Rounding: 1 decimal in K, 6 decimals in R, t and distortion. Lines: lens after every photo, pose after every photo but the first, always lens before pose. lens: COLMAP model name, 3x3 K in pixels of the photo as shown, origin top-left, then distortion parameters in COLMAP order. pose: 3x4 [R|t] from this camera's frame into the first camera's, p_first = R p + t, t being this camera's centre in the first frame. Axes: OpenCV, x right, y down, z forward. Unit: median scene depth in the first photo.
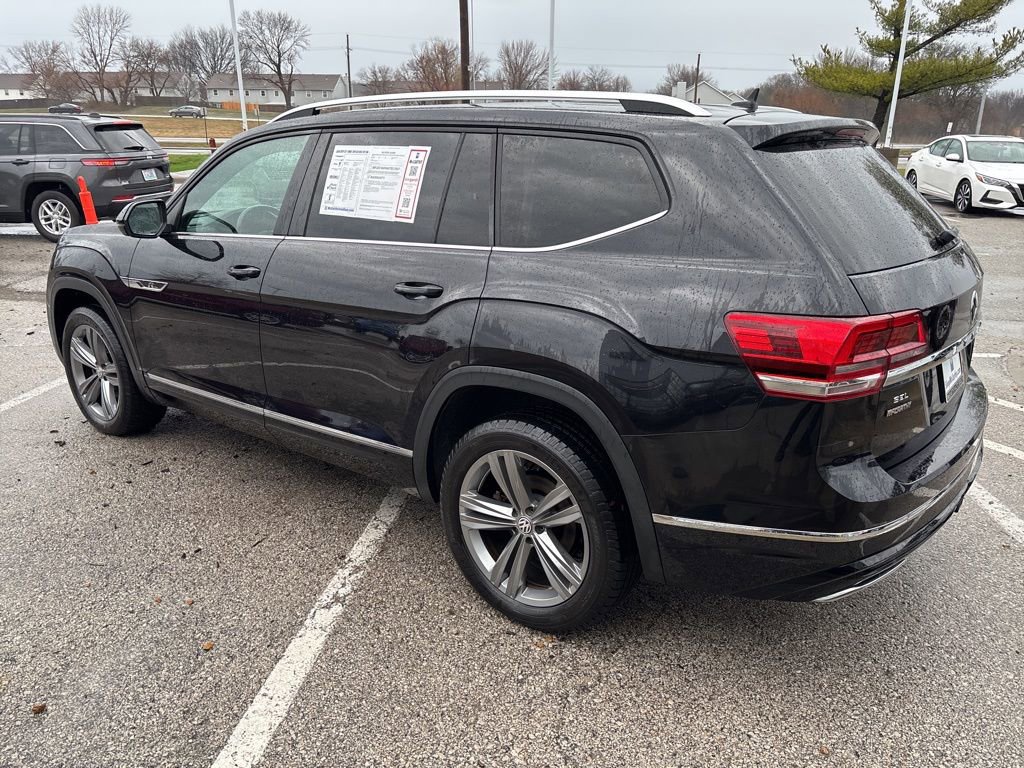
lens RADIAL K [[774.3, 0, 508.4], [0, 774.3, 372.5], [0, 0, 1]] dist [0.042937, -0.054672]
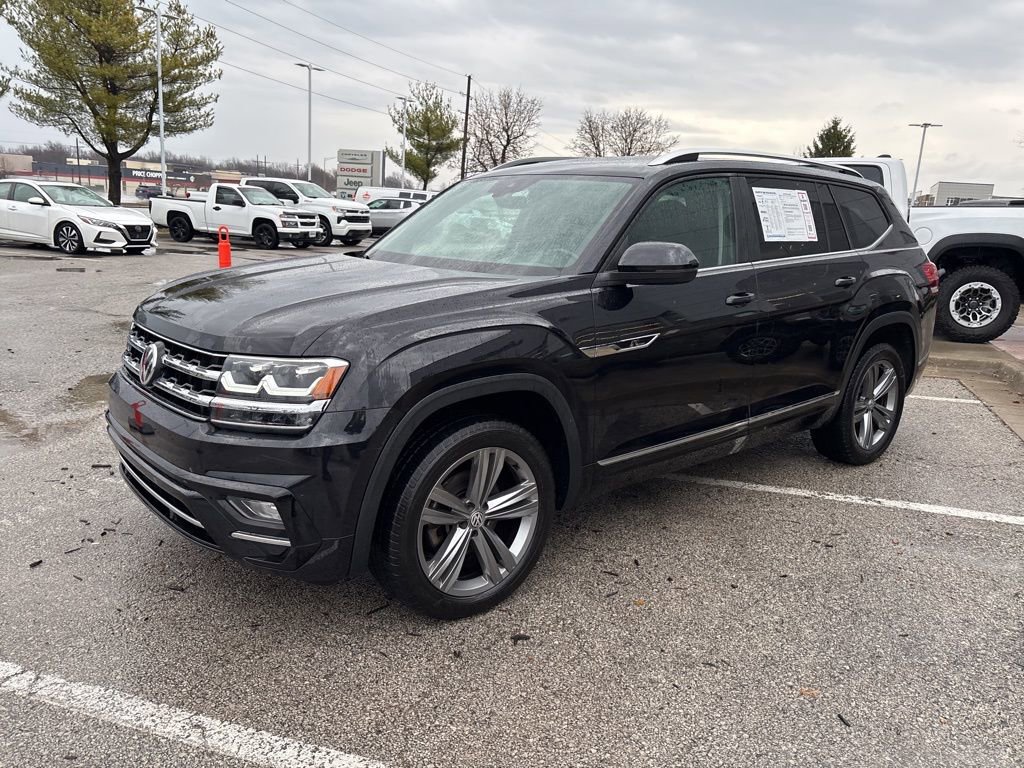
lens RADIAL K [[774.3, 0, 508.4], [0, 774.3, 372.5], [0, 0, 1]] dist [0.042937, -0.054672]
pose [[0.214770, -0.200568, 0.955849, -1.568554], [0.252318, 0.956857, 0.144086, -0.287239], [-0.943509, 0.210233, 0.256111, 1.116713]]
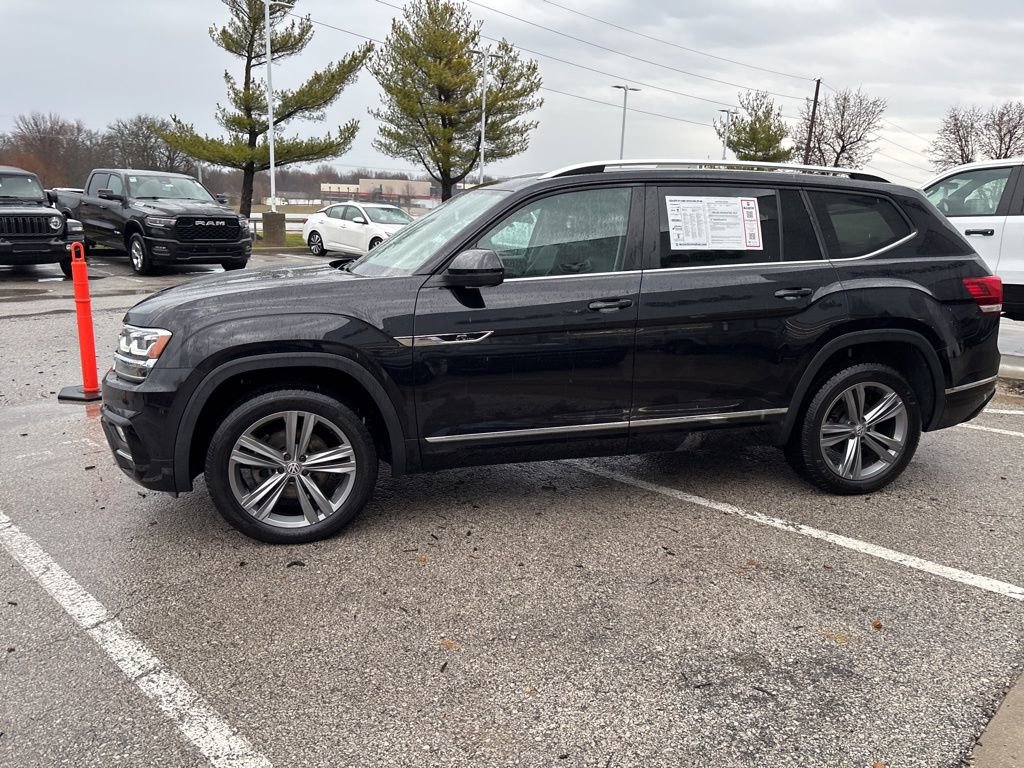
lens RADIAL K [[774.3, 0, 508.4], [0, 774.3, 372.5], [0, 0, 1]] dist [0.042937, -0.054672]
pose [[0.610897, -0.153464, 0.776694, -1.412967], [0.215452, 0.976233, 0.023430, -0.096678], [-0.761831, 0.153027, 0.629442, 0.443969]]
